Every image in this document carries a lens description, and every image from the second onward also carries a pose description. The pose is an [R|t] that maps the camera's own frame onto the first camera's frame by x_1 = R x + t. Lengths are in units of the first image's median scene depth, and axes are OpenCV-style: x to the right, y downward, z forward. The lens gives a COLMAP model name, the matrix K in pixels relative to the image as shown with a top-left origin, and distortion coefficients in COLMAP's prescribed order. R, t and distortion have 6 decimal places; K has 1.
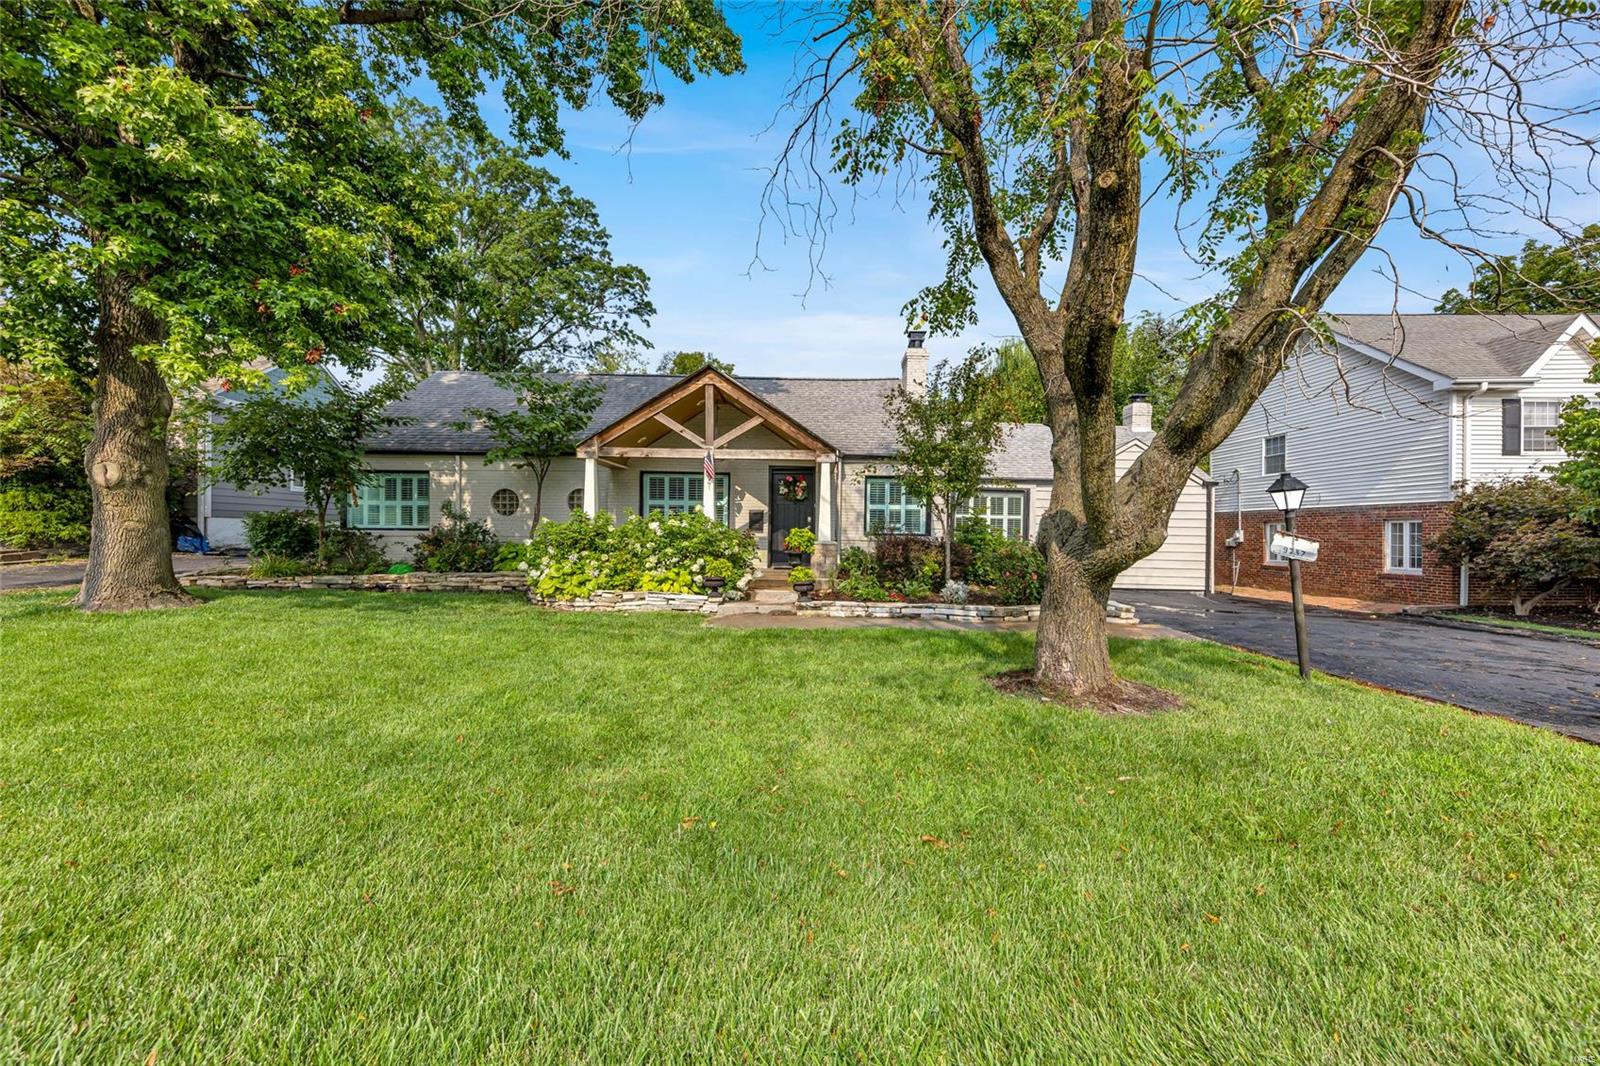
lens RADIAL K [[625.6, 0, 804.5], [0, 625.6, 529.6], [0, 0, 1]] dist [0.008896, -0.000991]
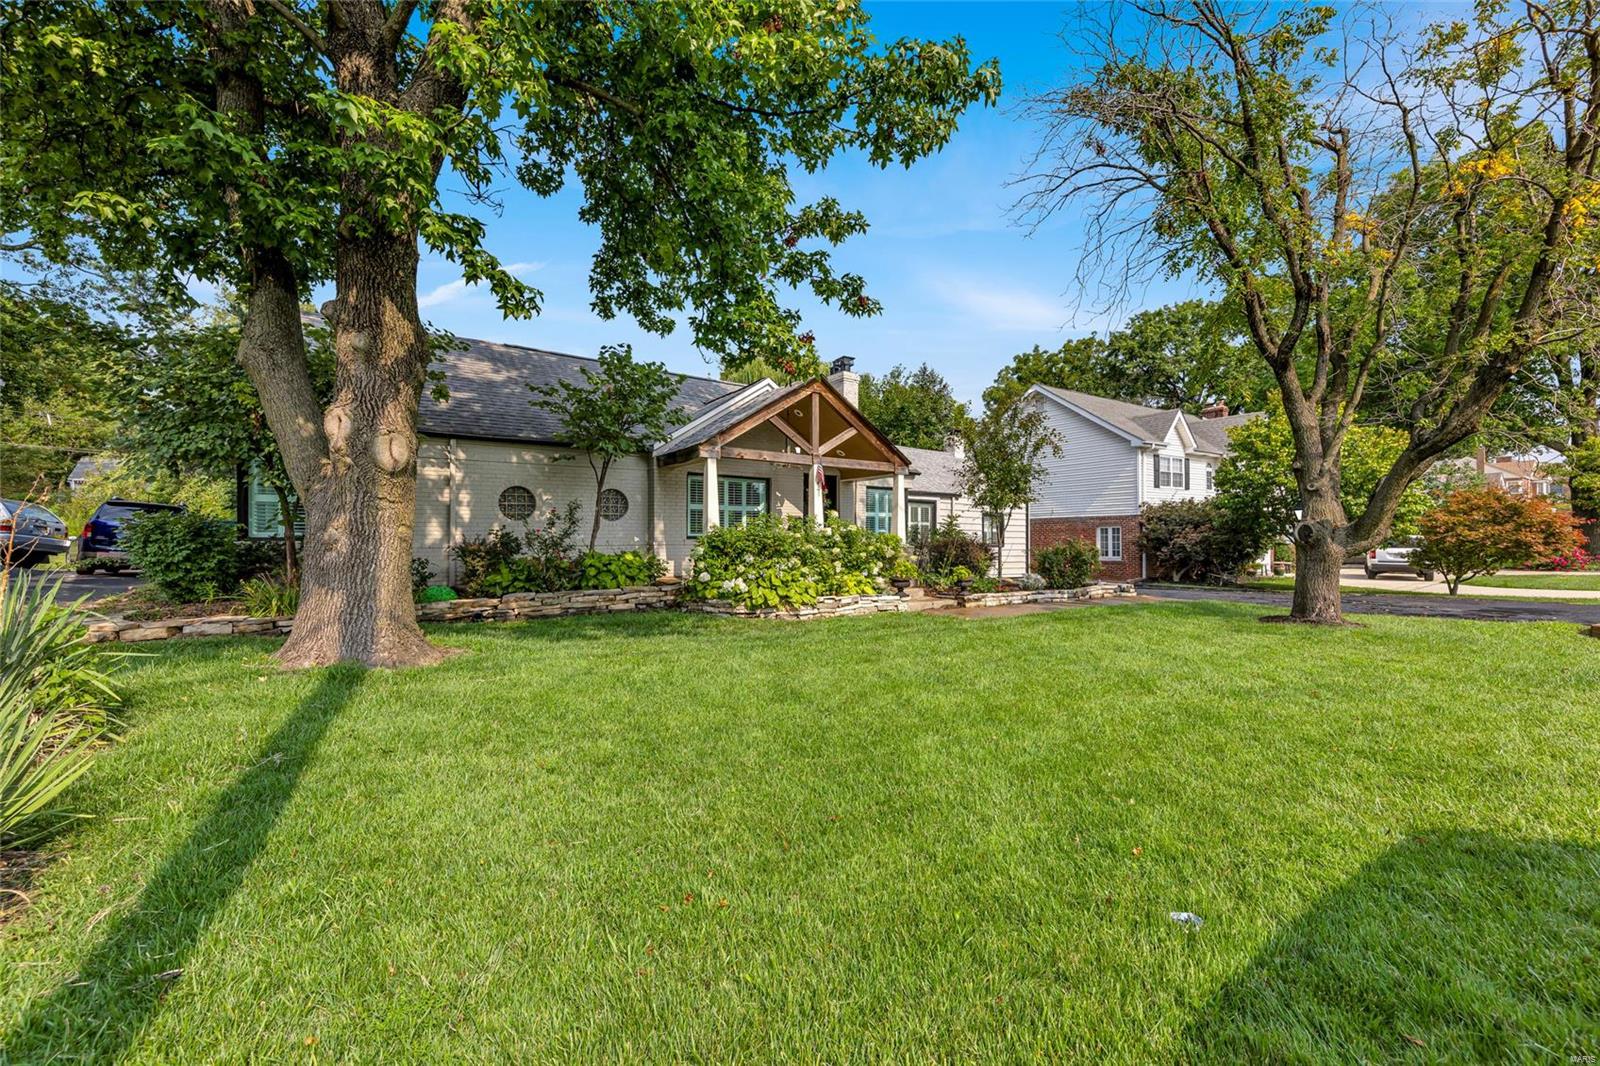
lens RADIAL K [[625.6, 0, 806.6], [0, 625.6, 535.8], [0, 0, 1]] dist [0.008896, -0.000991]
pose [[0.825883, -0.009076, 0.563769, -0.682133], [0.010669, 0.999943, 0.000468, 0.000387], [-0.563741, 0.005628, 0.825933, 0.154507]]
